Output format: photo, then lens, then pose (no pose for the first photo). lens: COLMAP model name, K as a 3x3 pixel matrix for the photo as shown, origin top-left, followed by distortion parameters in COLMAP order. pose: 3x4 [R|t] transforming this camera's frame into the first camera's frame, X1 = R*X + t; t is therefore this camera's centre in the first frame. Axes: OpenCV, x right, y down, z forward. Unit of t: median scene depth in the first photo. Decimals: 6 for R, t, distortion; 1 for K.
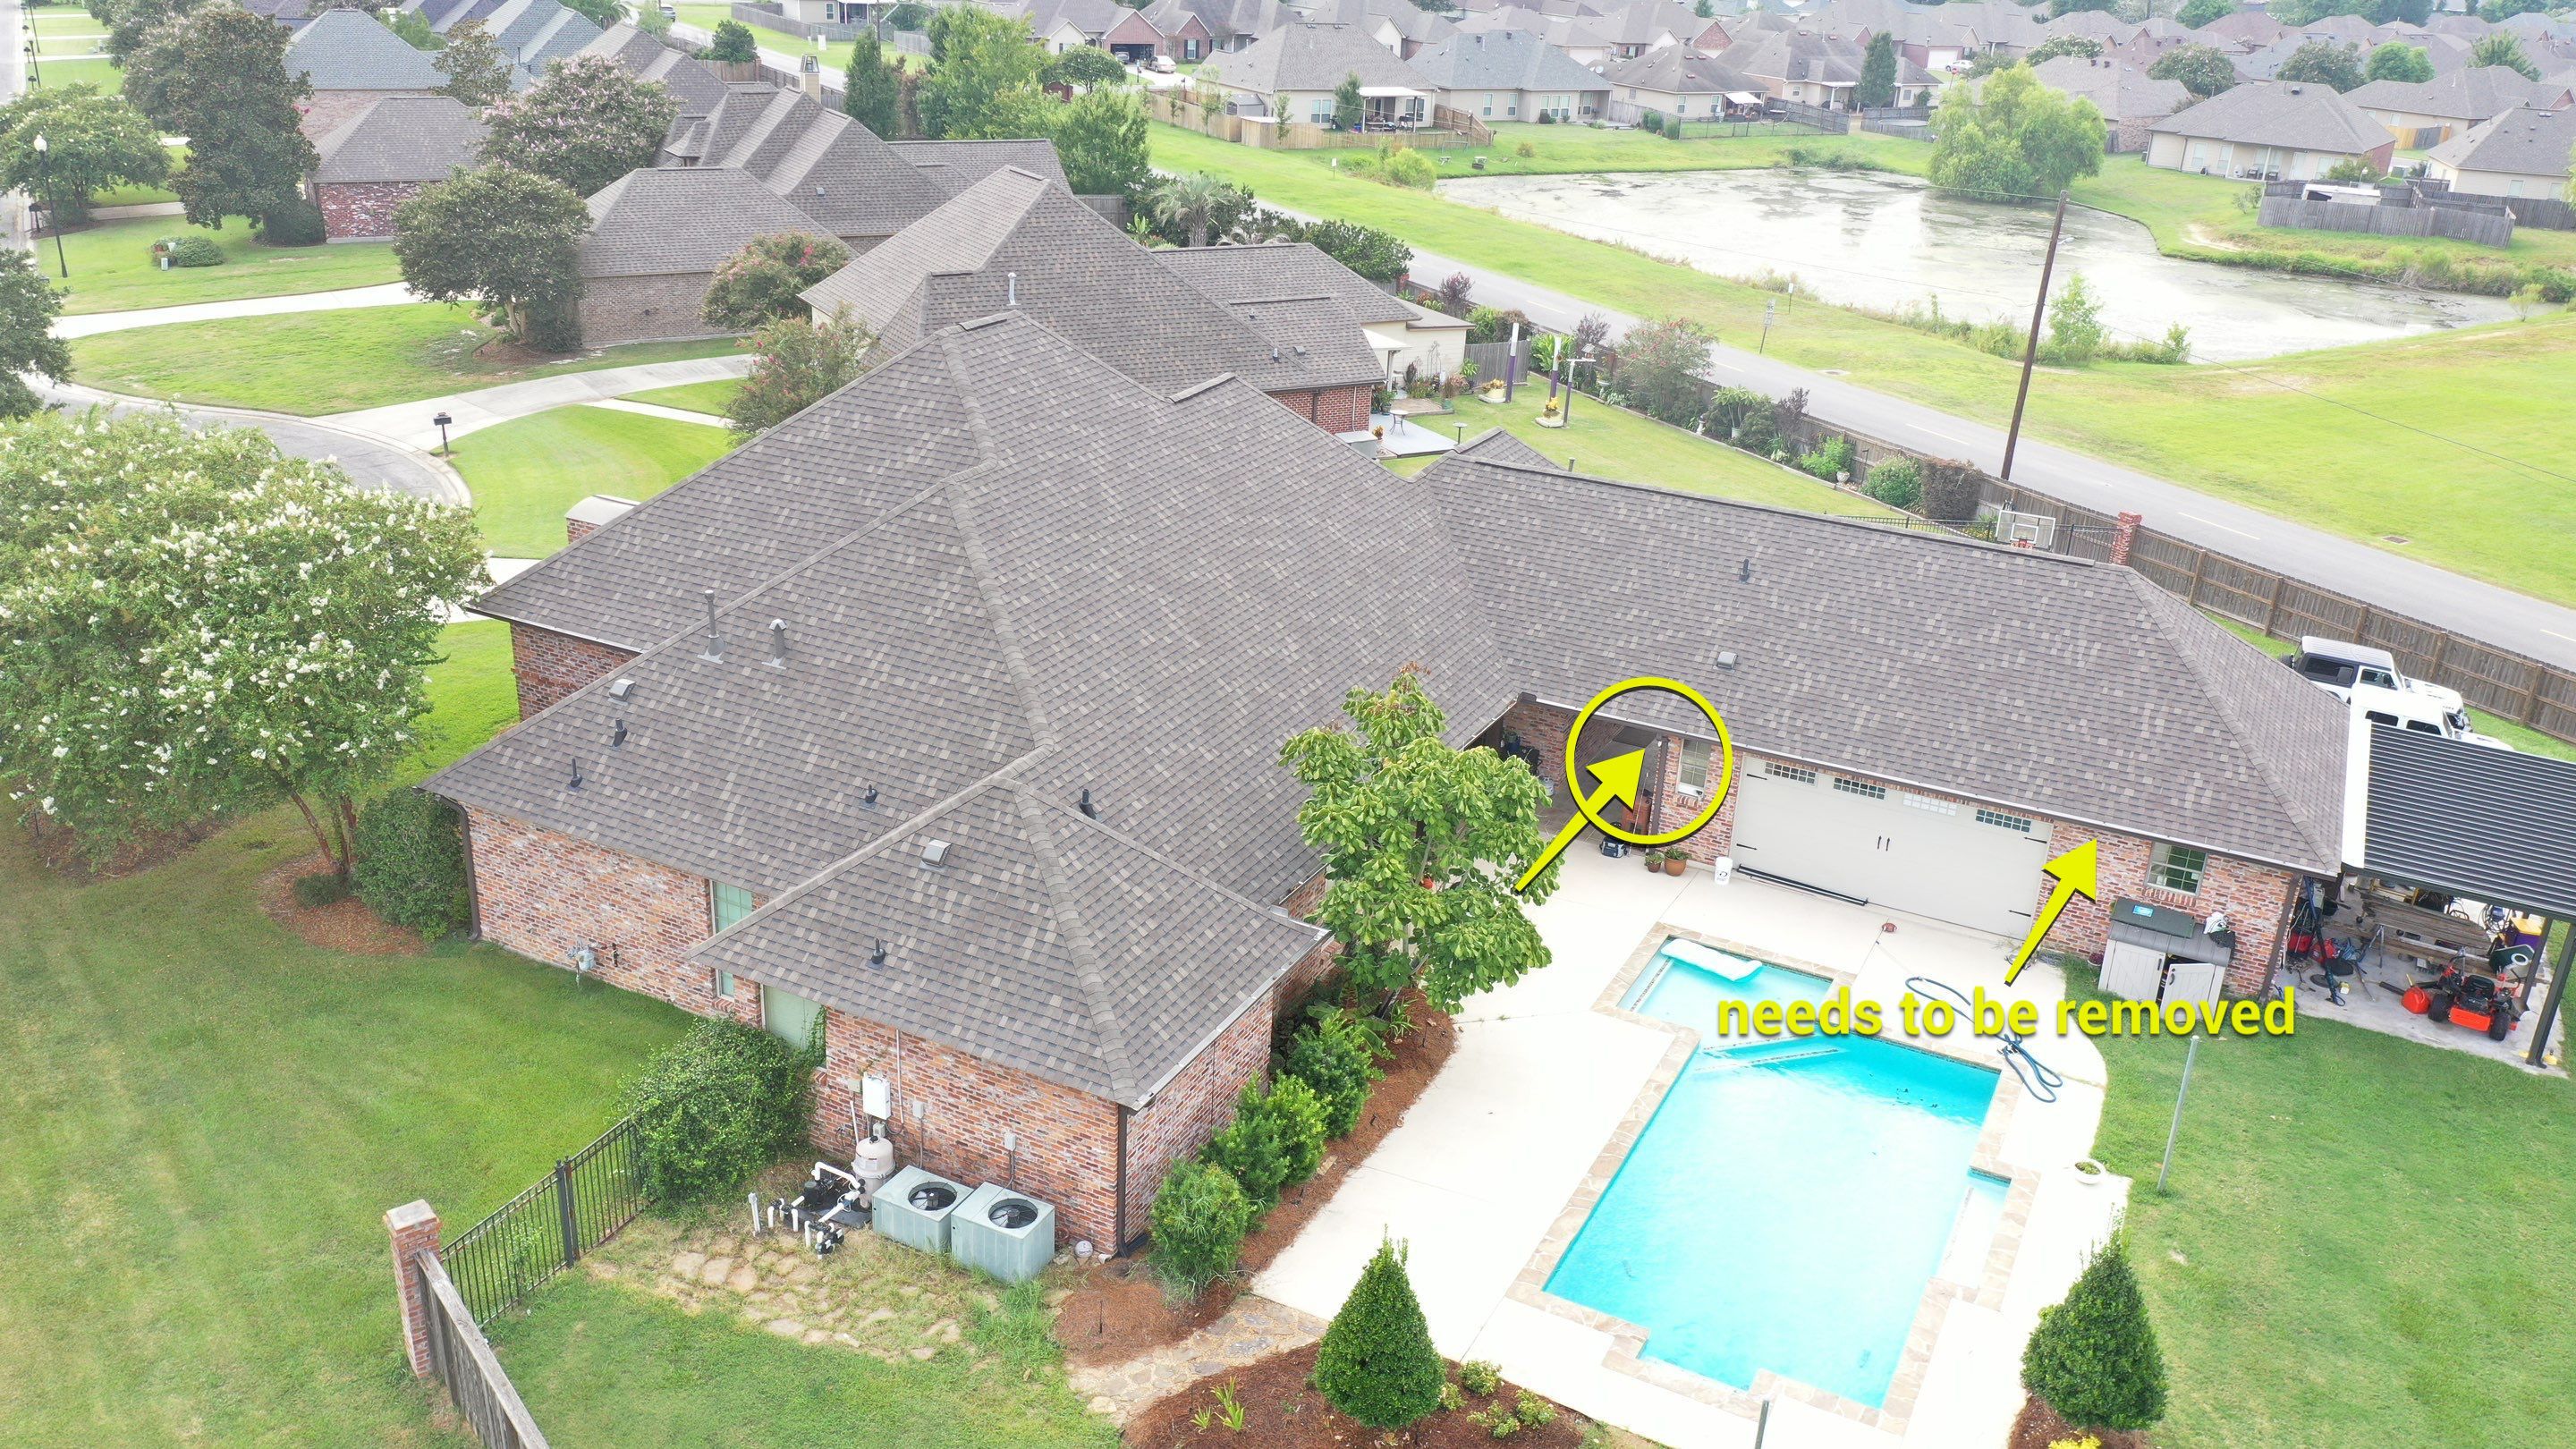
lens RADIAL K [[2016.0, 0, 1288.0], [0, 2016.0, 724.5], [0, 0, 1]] dist [0.003675, 0.000532]
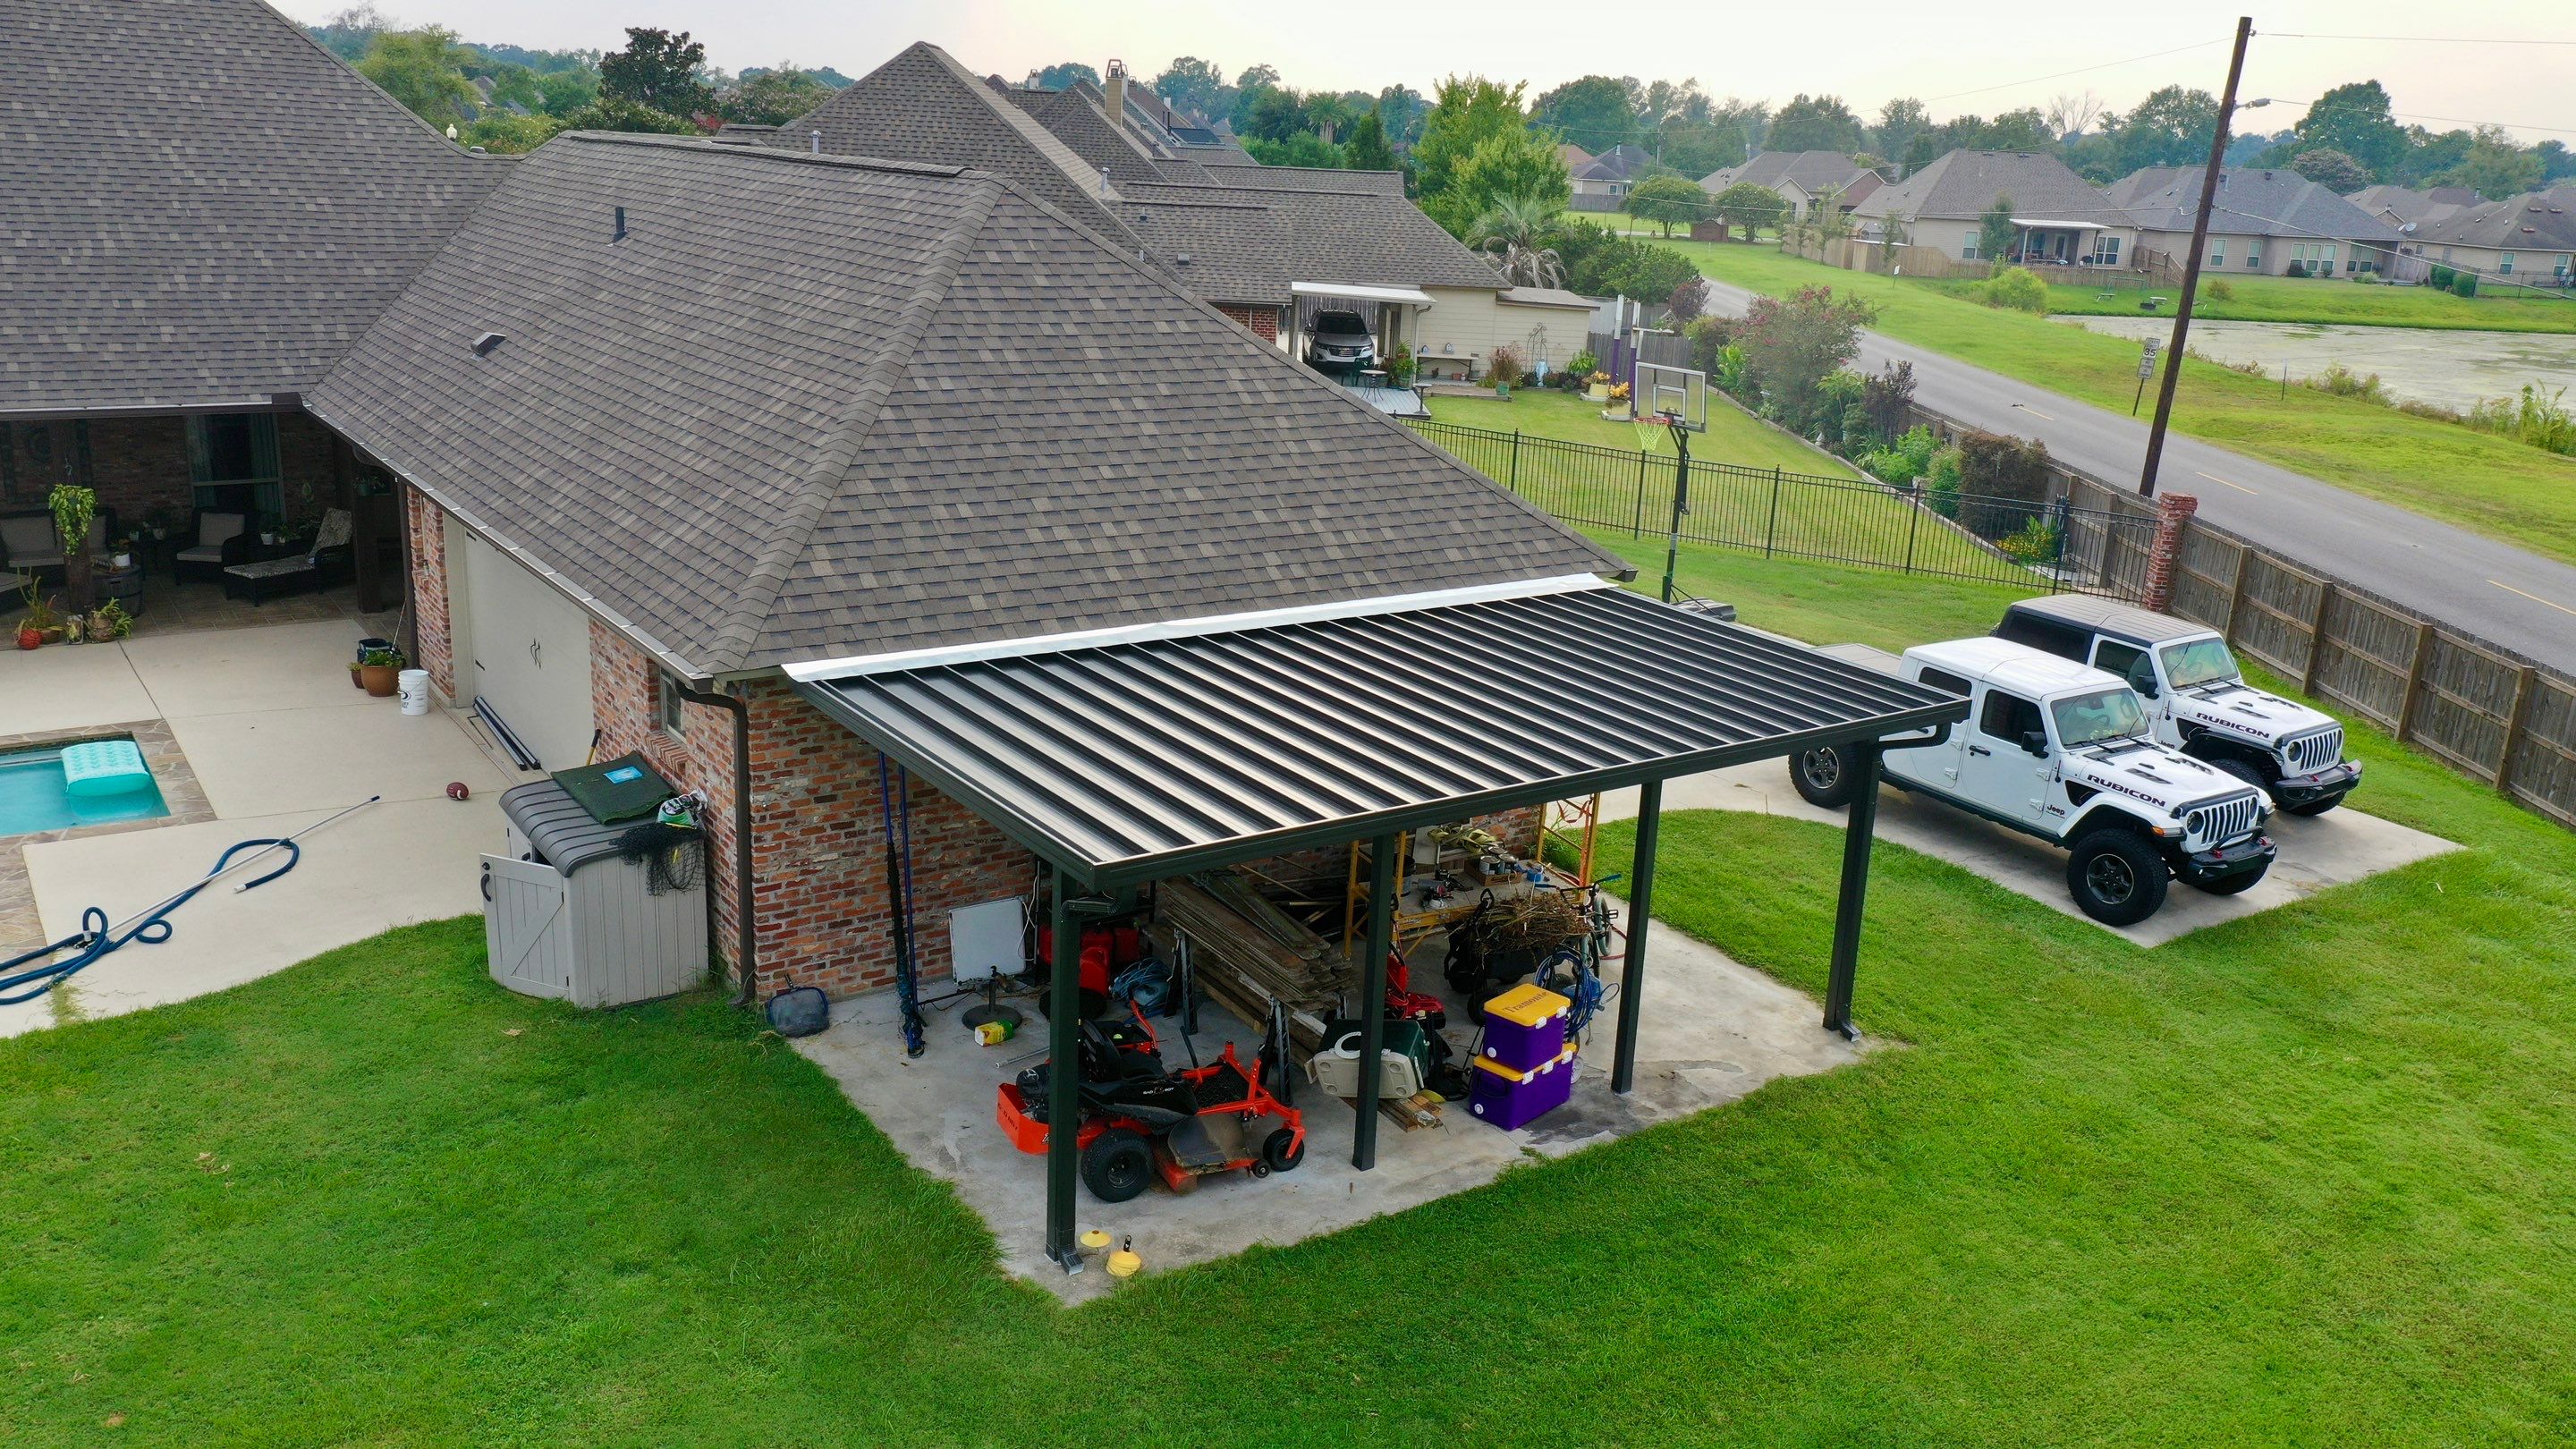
lens RADIAL K [[2016.0, 0, 1288.0], [0, 2016.0, 724.5], [0, 0, 1]] dist [0.003675, 0.000532]
pose [[0.882132, 0.125388, -0.454005, 0.199431], [-0.182126, 0.979742, -0.083285, 0.023660], [0.434364, 0.156154, 0.887098, 0.165446]]
